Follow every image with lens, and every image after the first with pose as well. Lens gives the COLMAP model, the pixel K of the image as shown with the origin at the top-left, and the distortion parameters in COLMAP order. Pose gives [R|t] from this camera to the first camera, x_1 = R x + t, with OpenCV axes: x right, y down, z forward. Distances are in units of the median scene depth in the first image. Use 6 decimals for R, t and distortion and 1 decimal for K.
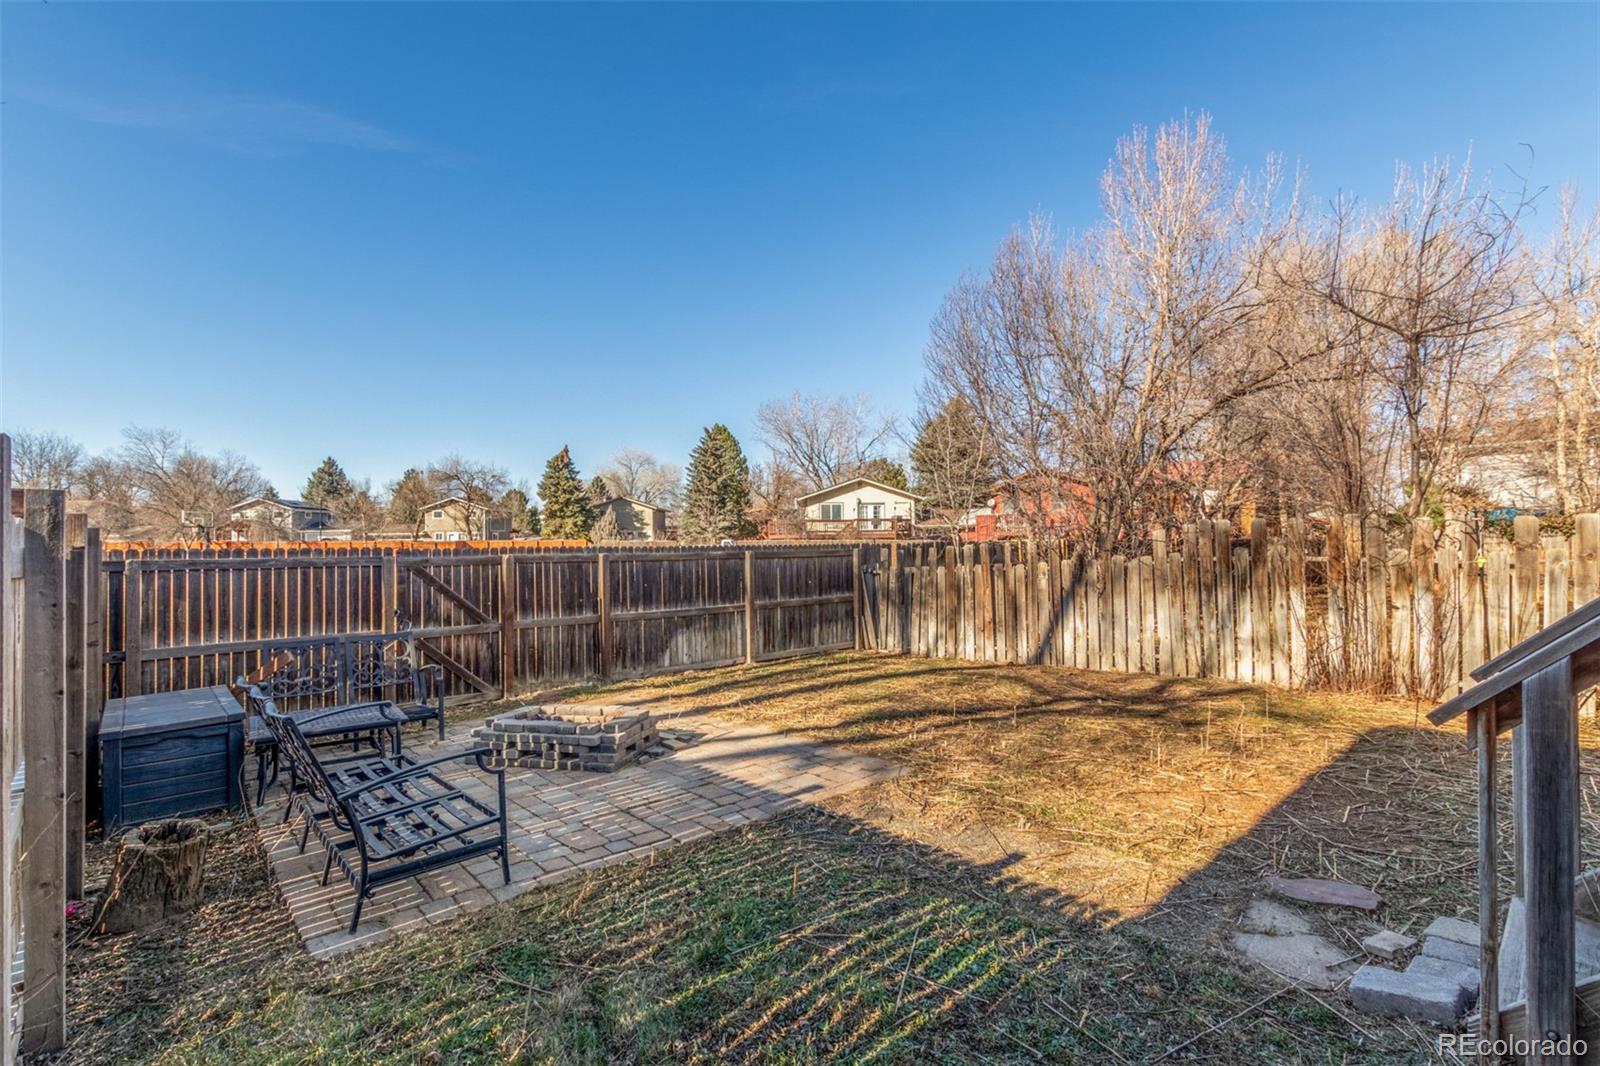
lens RADIAL K [[726.3, 0, 800.4], [0, 726.3, 541.0], [0, 0, 1]] dist [0.006149, -0.003565]
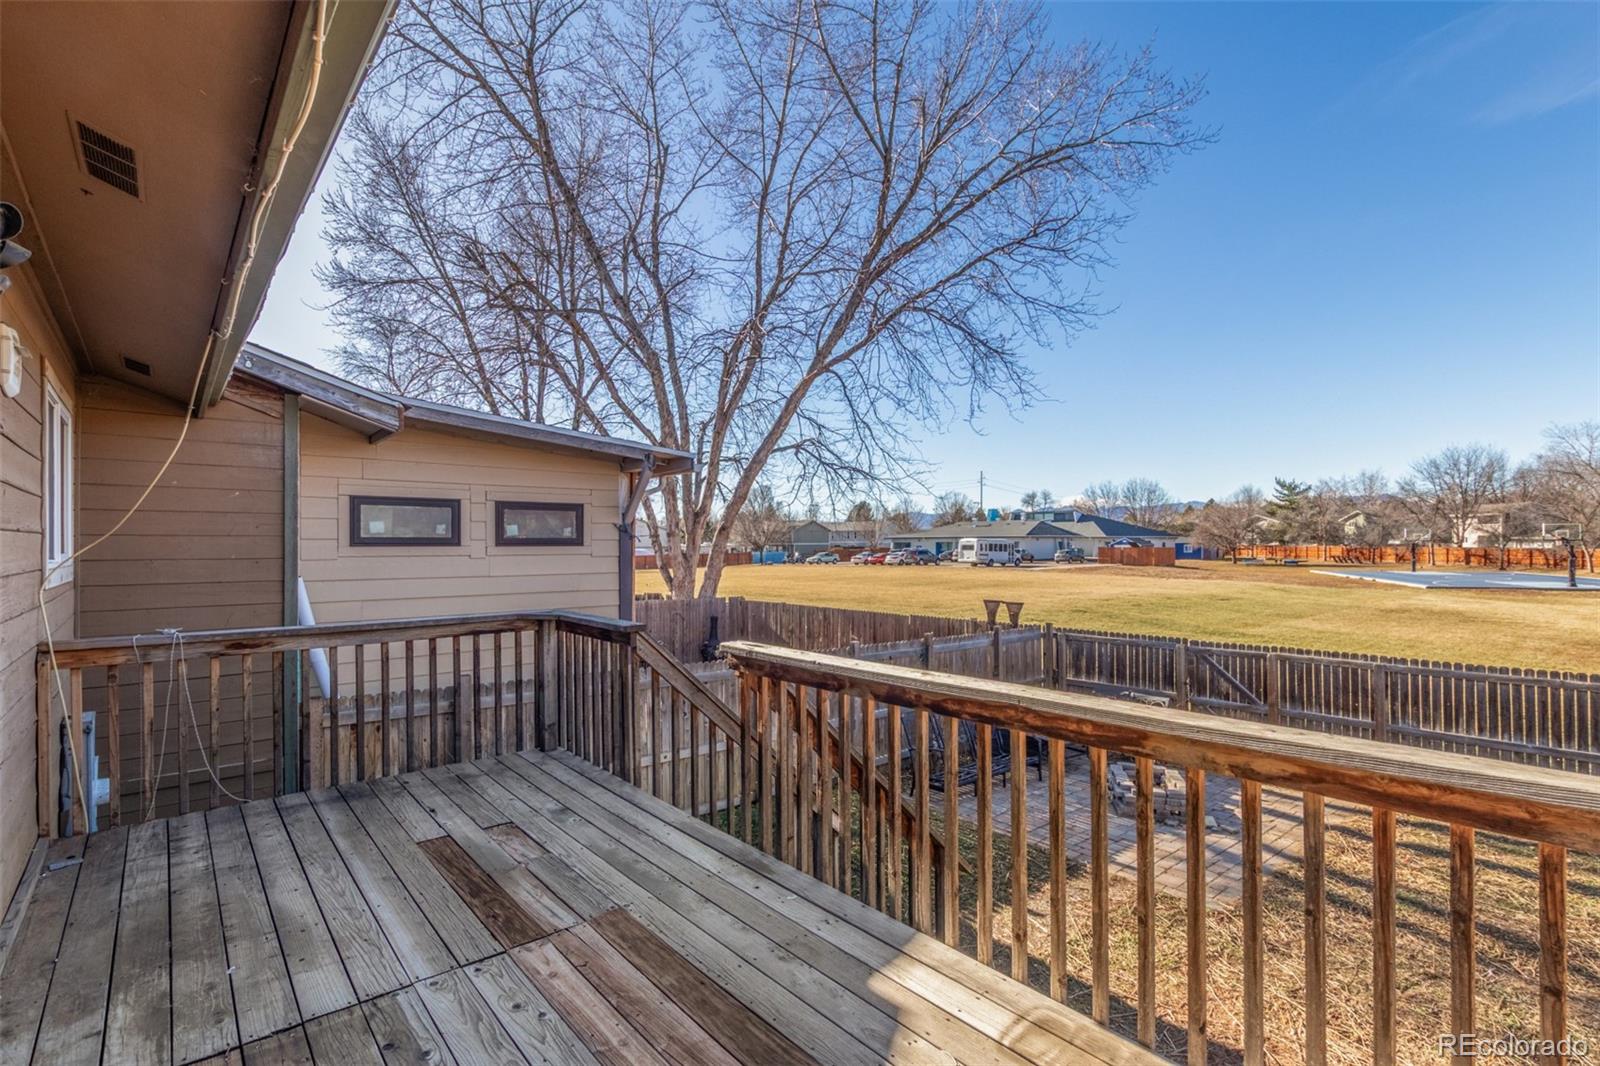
lens RADIAL K [[726.3, 0, 800.4], [0, 726.3, 541.0], [0, 0, 1]] dist [0.006149, -0.003565]
pose [[-0.019902, 0.000635, -0.999802, 0.855613], [0.009897, 0.999951, 0.000438, -0.182215], [0.999753, -0.009886, -0.019908, 0.233196]]
